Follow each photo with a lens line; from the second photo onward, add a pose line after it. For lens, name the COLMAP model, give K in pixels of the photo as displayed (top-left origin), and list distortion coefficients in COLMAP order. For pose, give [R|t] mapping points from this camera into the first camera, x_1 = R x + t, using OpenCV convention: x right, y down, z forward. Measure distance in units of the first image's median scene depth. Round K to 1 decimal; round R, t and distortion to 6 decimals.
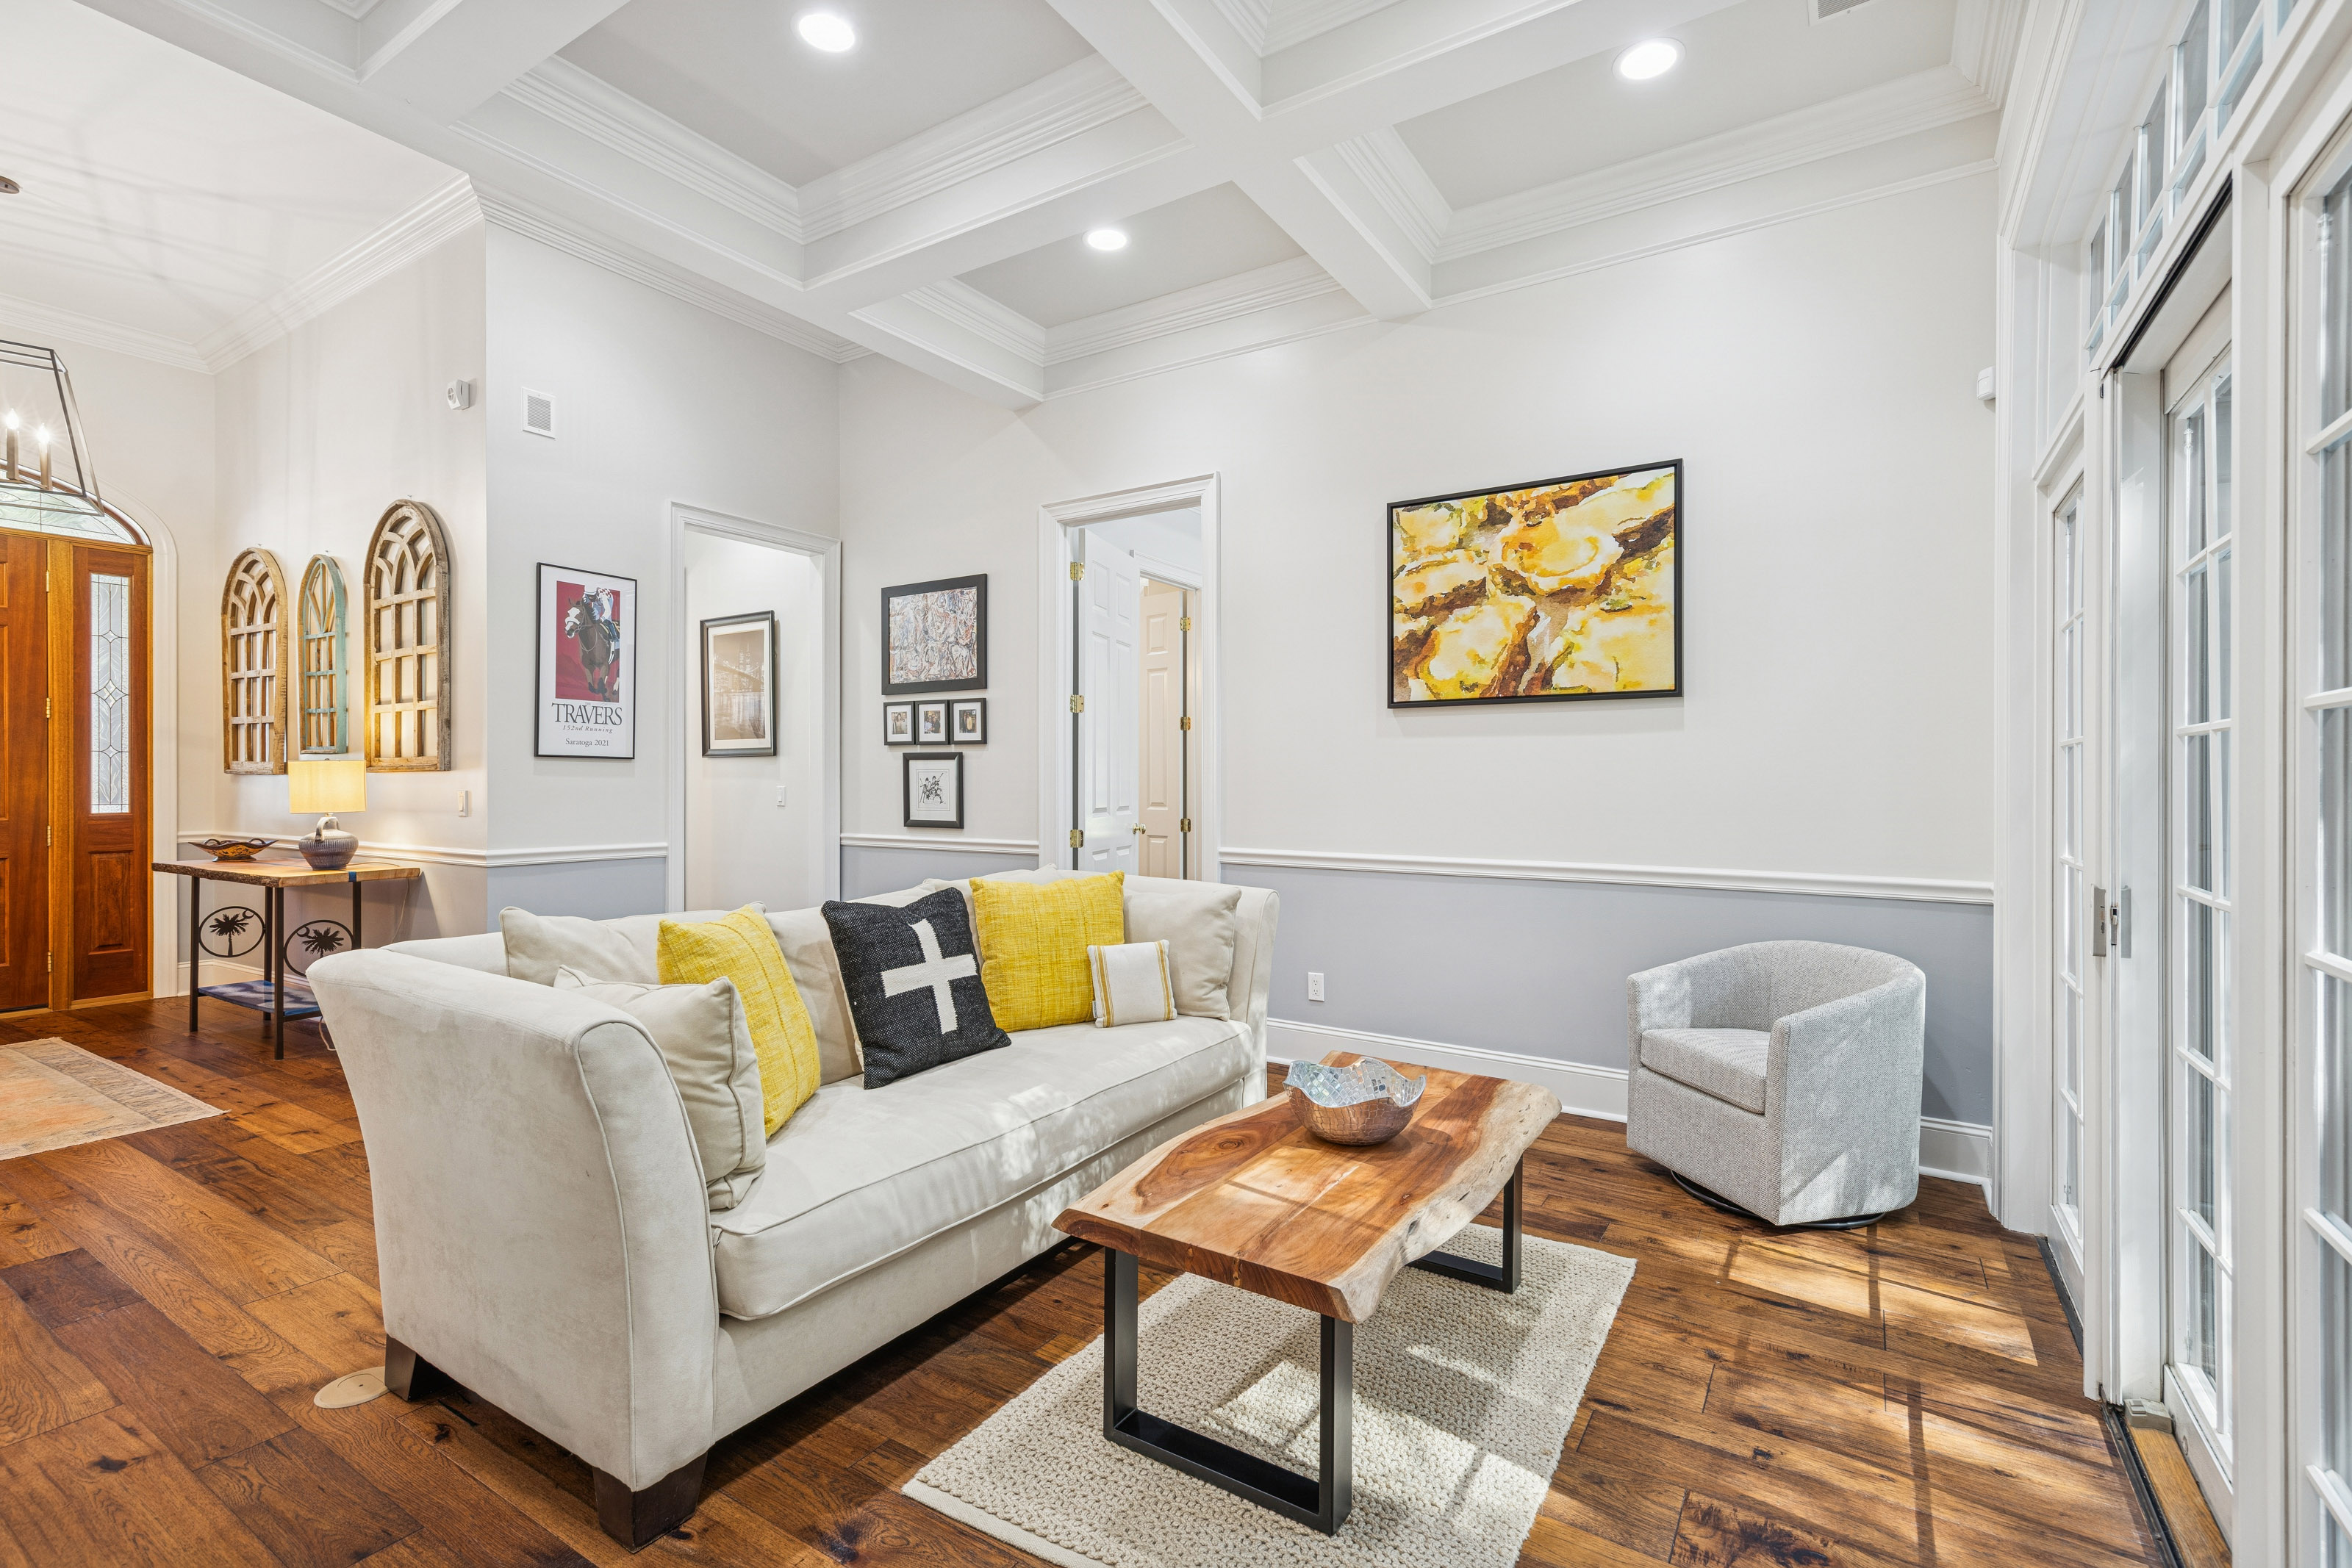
lens RADIAL K [[1082.8, 0, 1182.5], [0, 1082.8, 780.1], [0, 0, 1]] dist [0.014224, -0.000263]
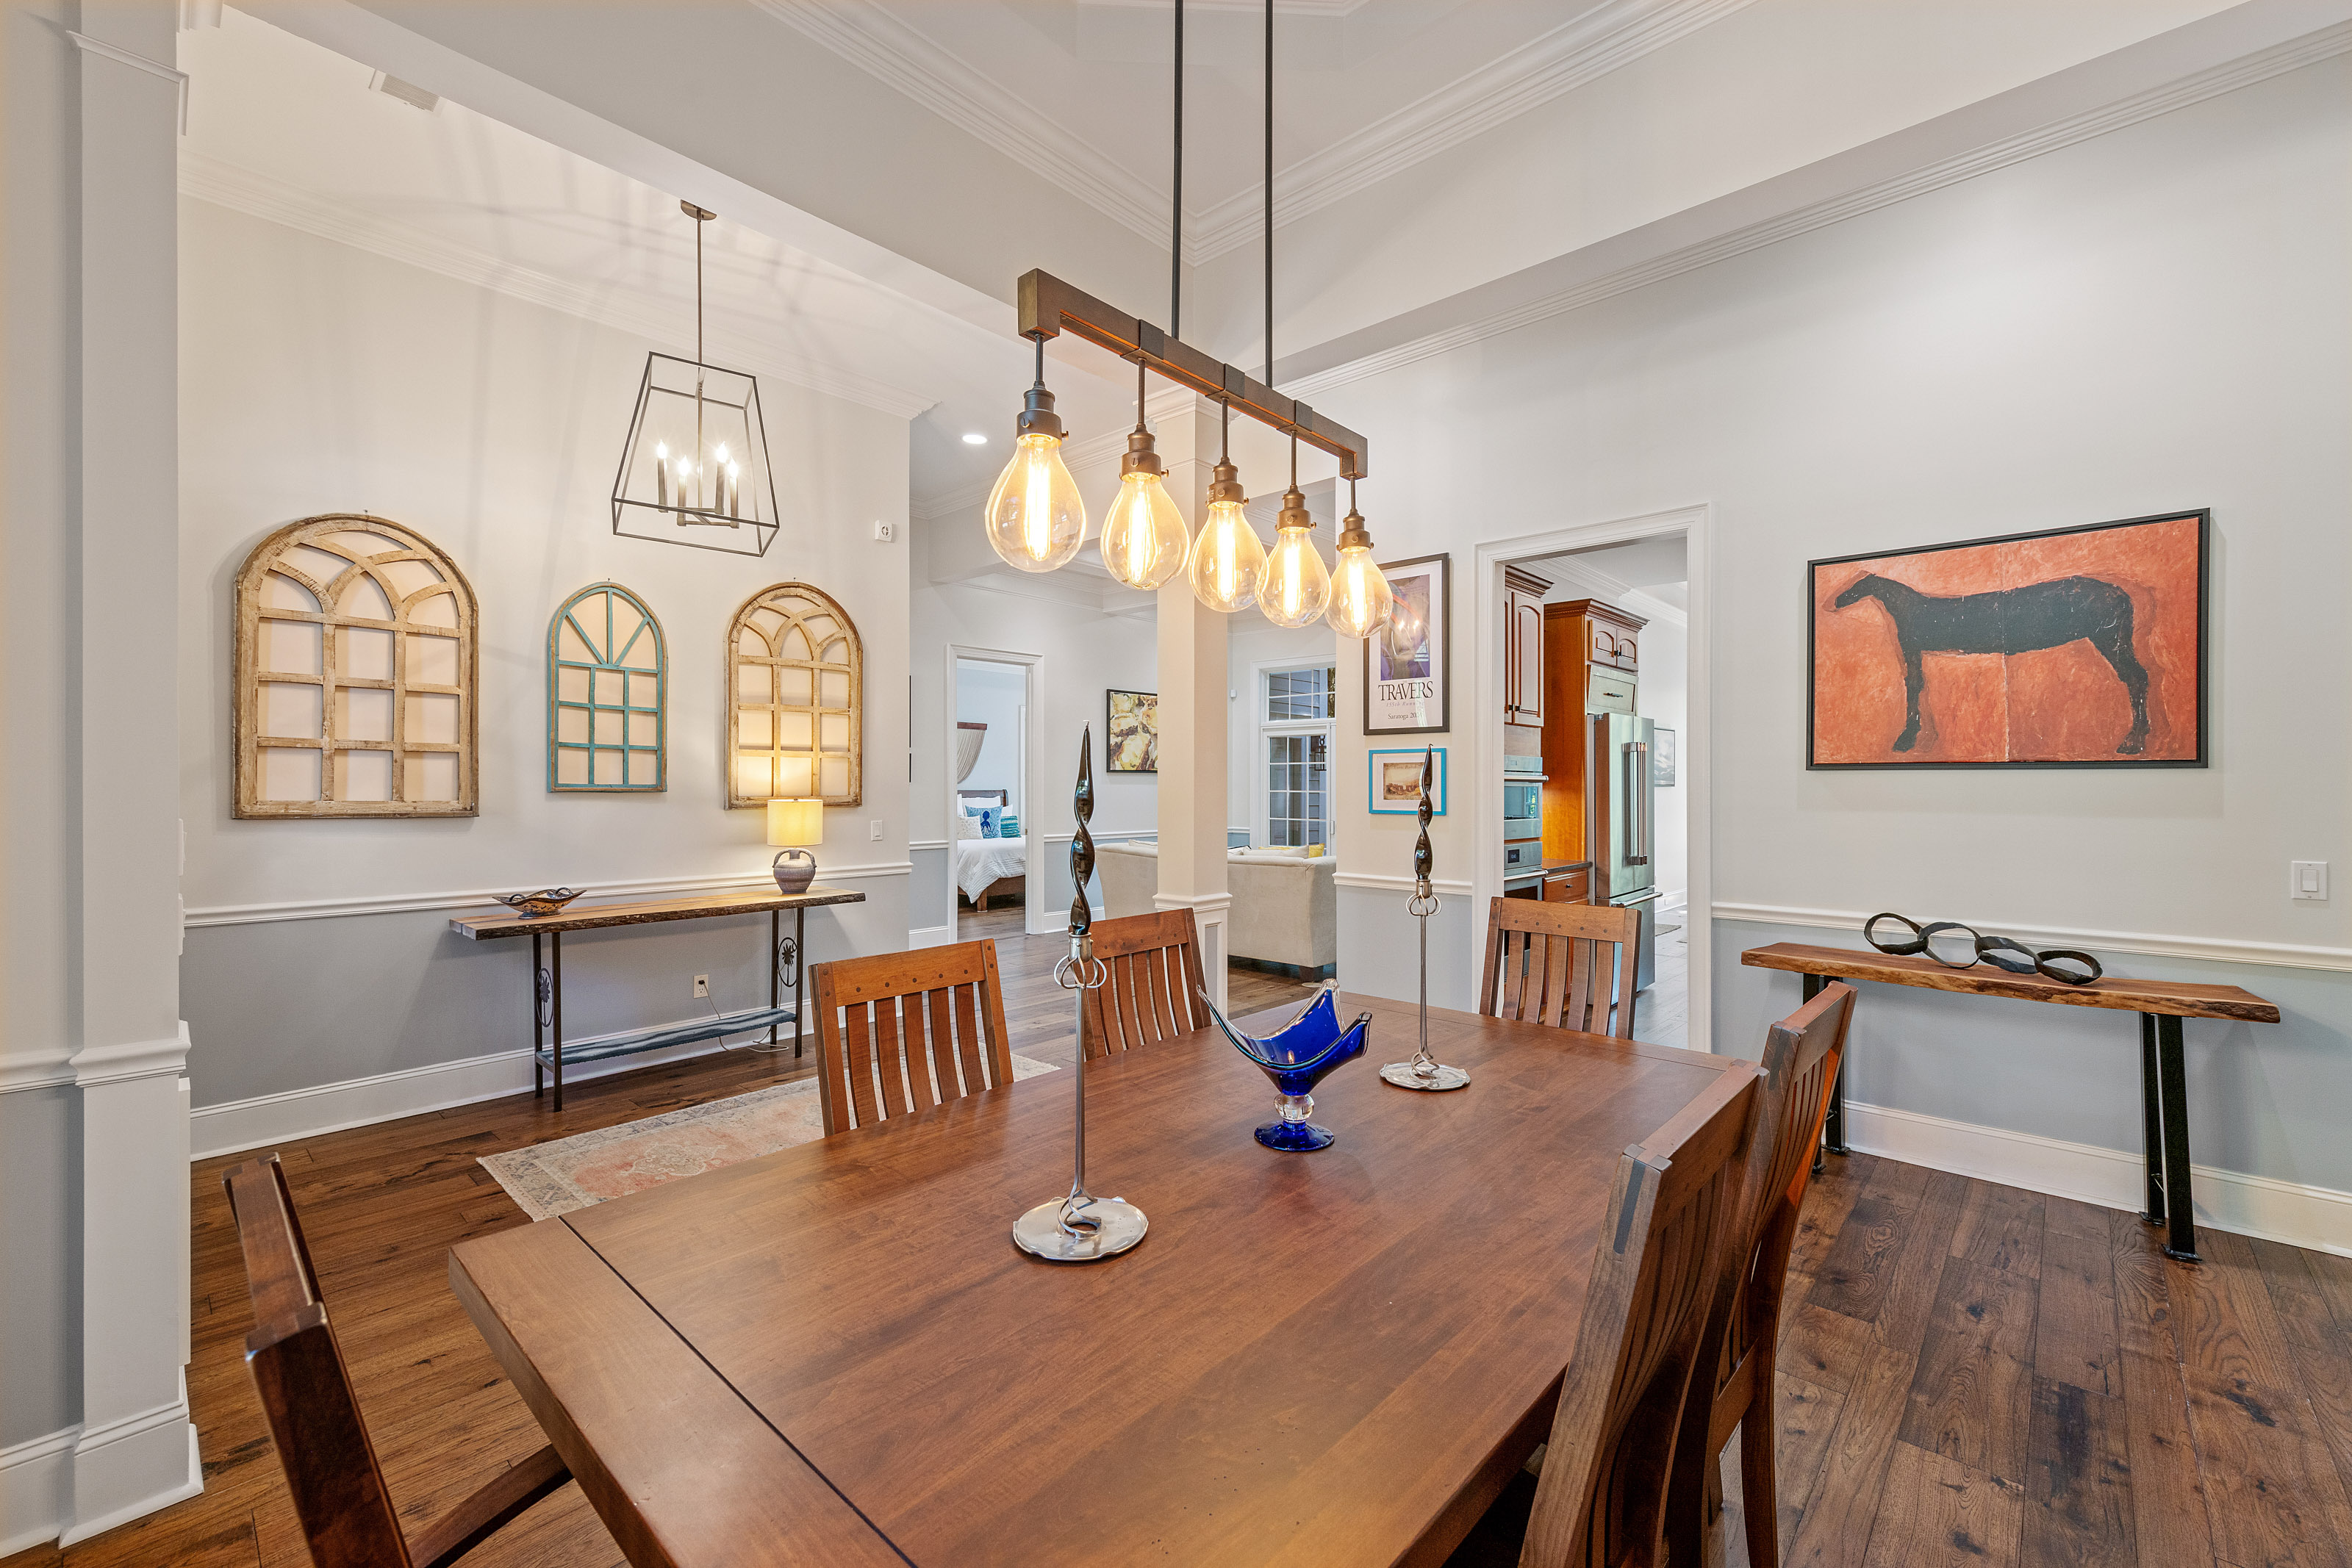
lens RADIAL K [[968.1, 0, 1168.8], [0, 968.1, 784.4], [0, 0, 1]] dist [-0.000694, -0.000041]
pose [[0.176140, 0.000452, 0.984365, -1.495328], [-0.002248, 0.999997, -0.000057, -0.030411], [-0.984363, -0.002203, 0.176140, 0.369046]]
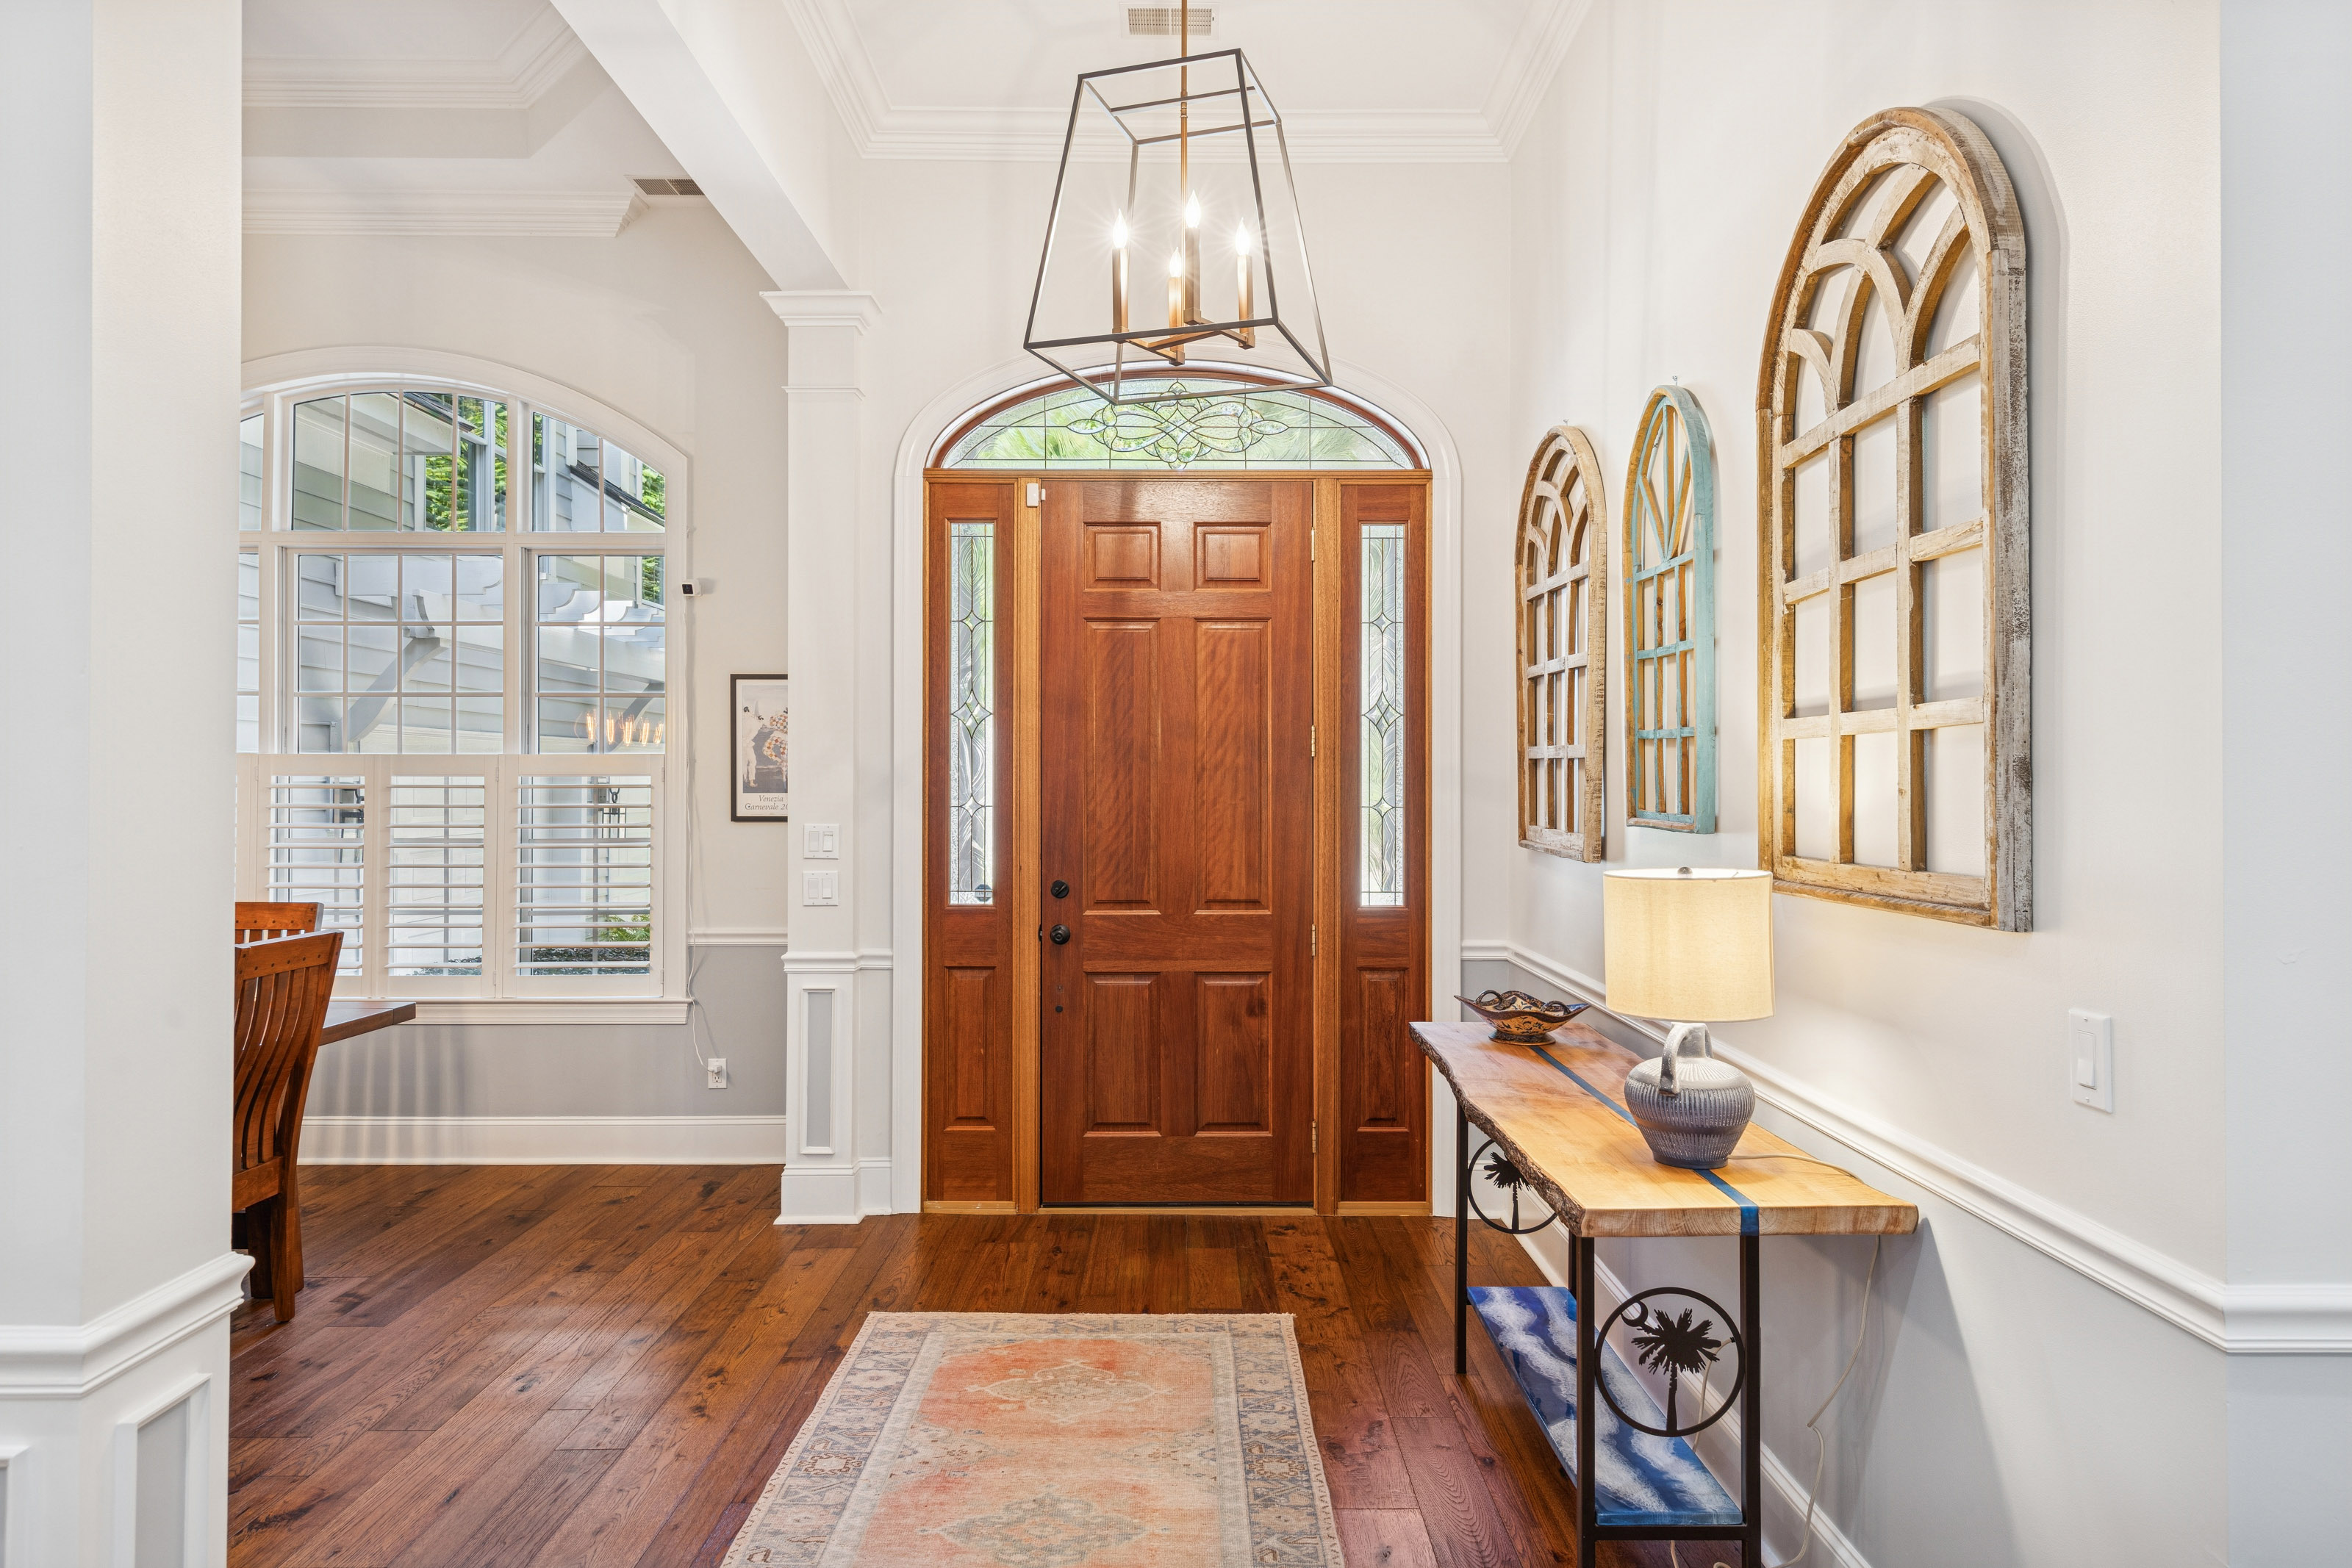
lens RADIAL K [[1353.9, 0, 1187.1], [0, 1353.9, 782.4], [0, 0, 1]] dist [-0.005808, 0.000554]
pose [[0.546496, -0.000341, -0.837462, -0.423901], [0.000041, 1.000000, -0.000381, -0.042696], [0.837462, 0.000174, 0.546496, 0.523949]]
